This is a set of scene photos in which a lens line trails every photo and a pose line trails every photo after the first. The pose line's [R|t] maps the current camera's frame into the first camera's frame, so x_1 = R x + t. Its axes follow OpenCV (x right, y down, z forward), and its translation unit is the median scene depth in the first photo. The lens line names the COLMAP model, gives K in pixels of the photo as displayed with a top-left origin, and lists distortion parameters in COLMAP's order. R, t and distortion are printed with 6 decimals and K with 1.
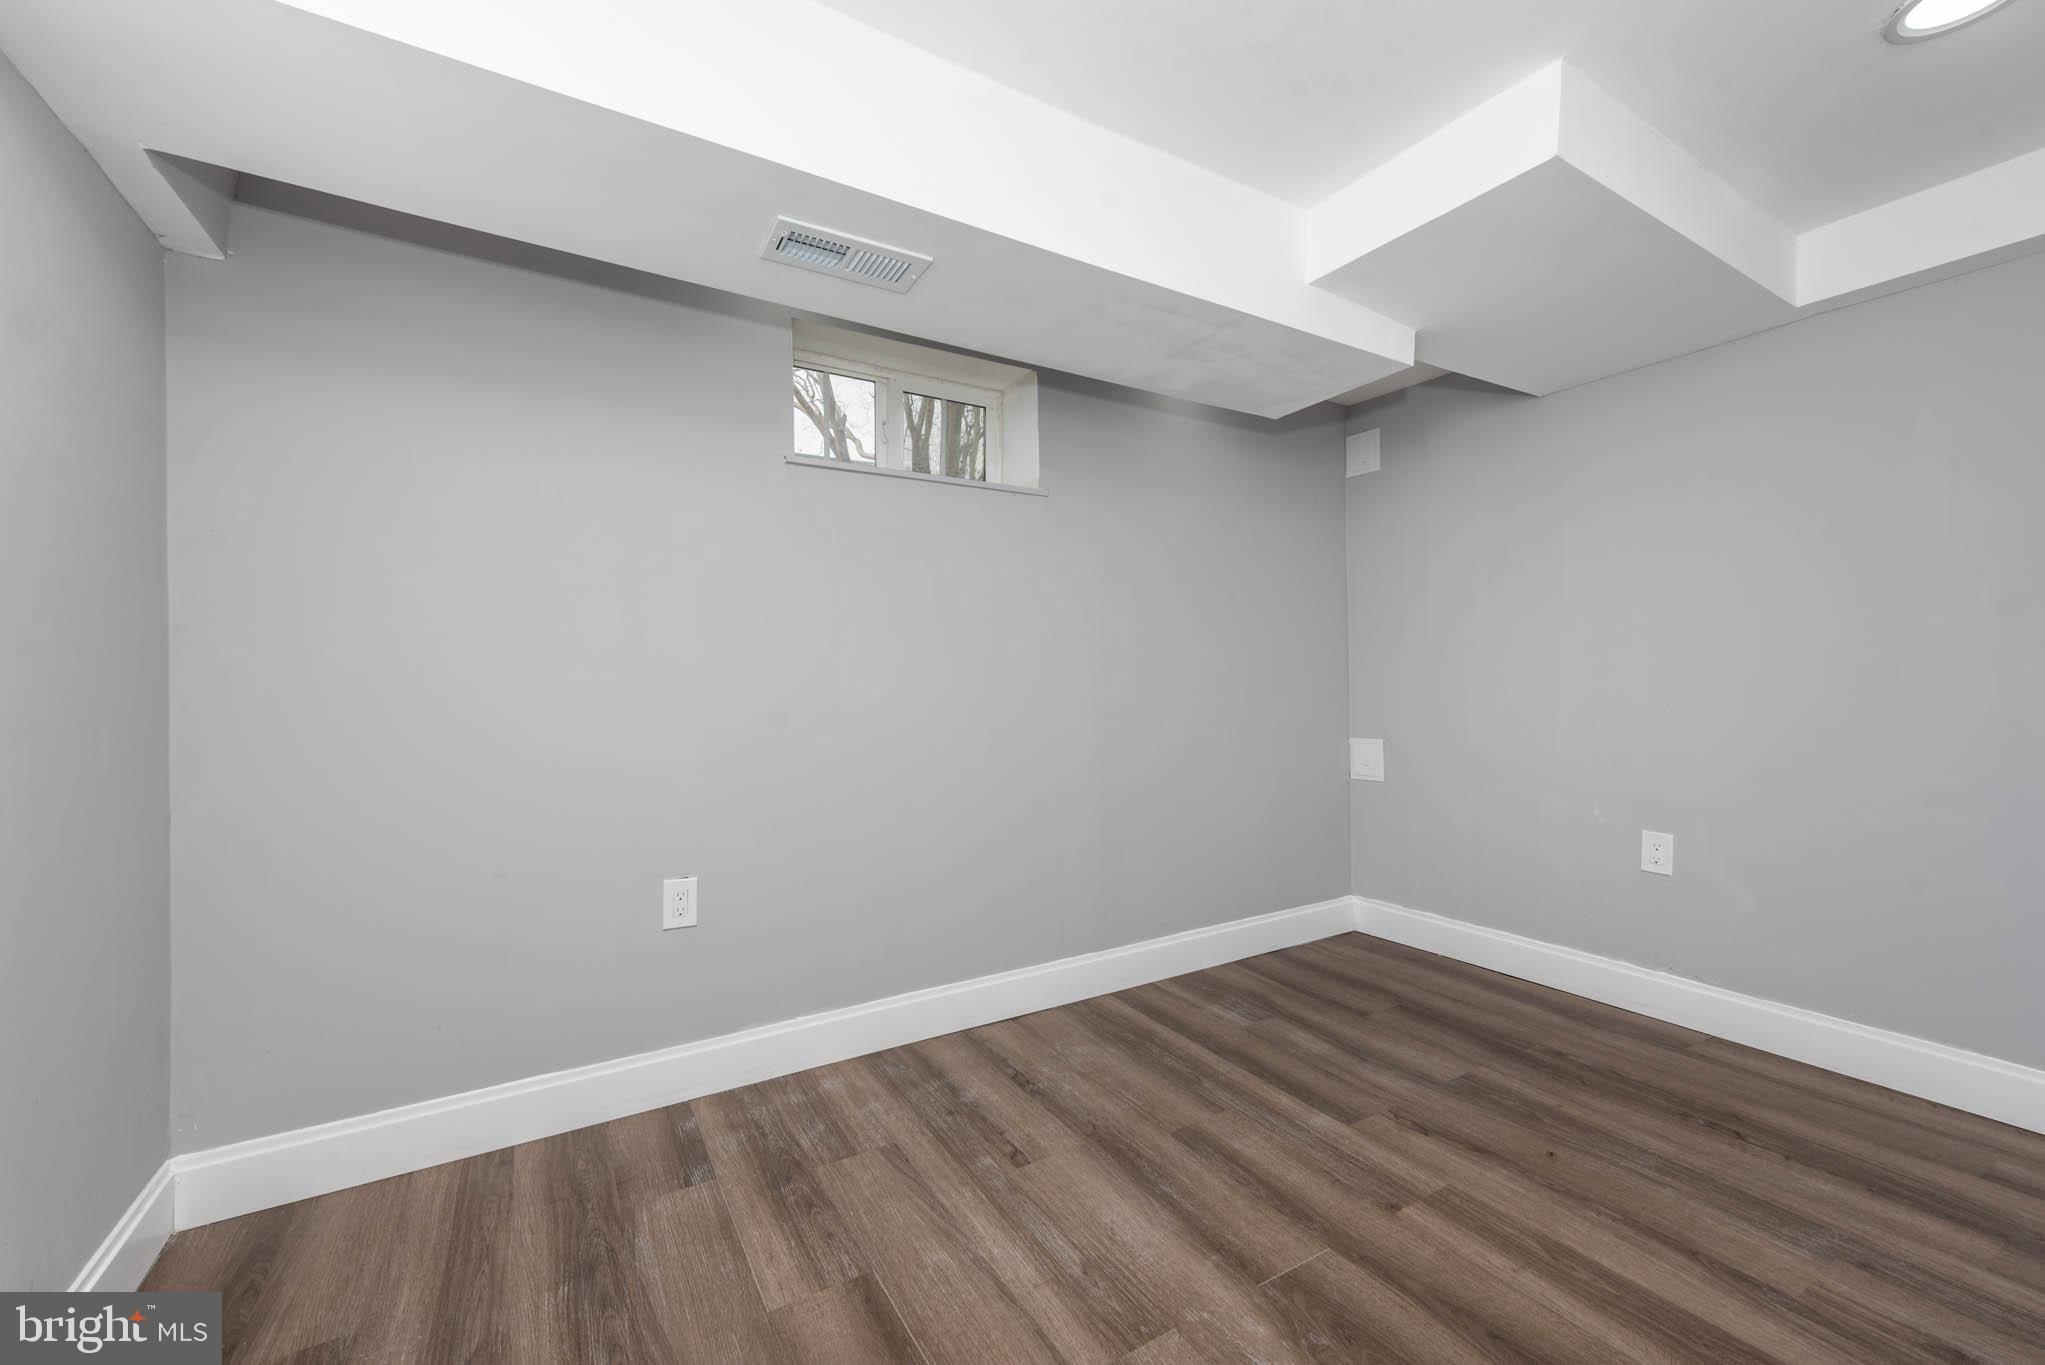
lens RADIAL K [[821.0, 0, 1034.3], [0, 821.0, 682.1], [0, 0, 1]] dist [0.014929, -0.003835]
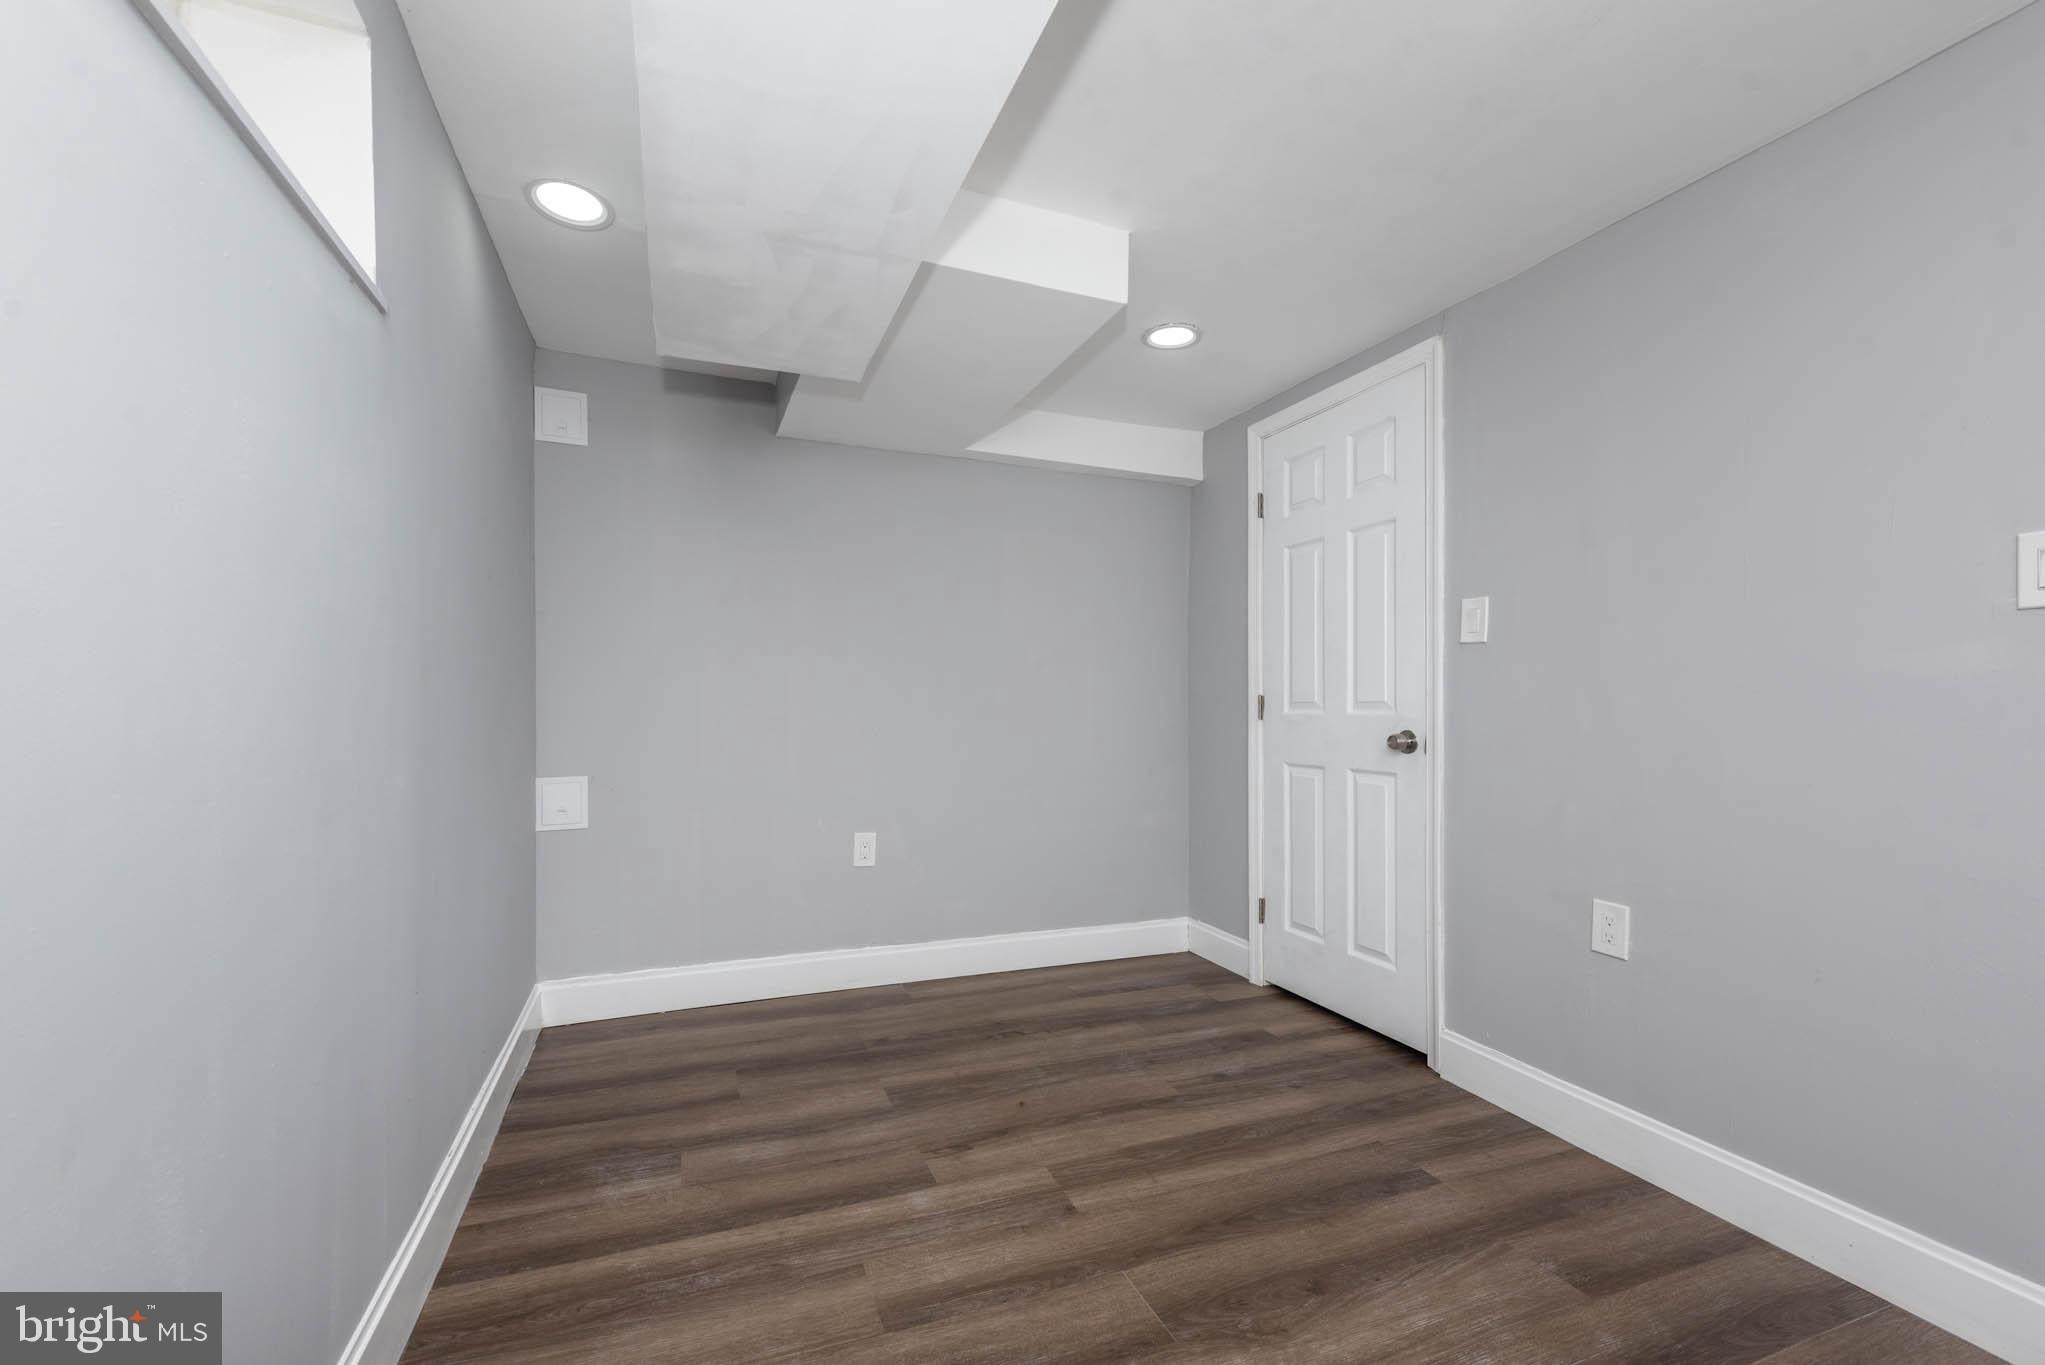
lens RADIAL K [[821.0, 0, 1024.0], [0, 821.0, 699.8], [0, 0, 1]] dist [0.014929, -0.003835]
pose [[0.180038, 0.015797, 0.983533, -0.468342], [-0.009981, 0.999849, -0.014232, 0.001443], [-0.983609, -0.007254, 0.180169, 0.659650]]
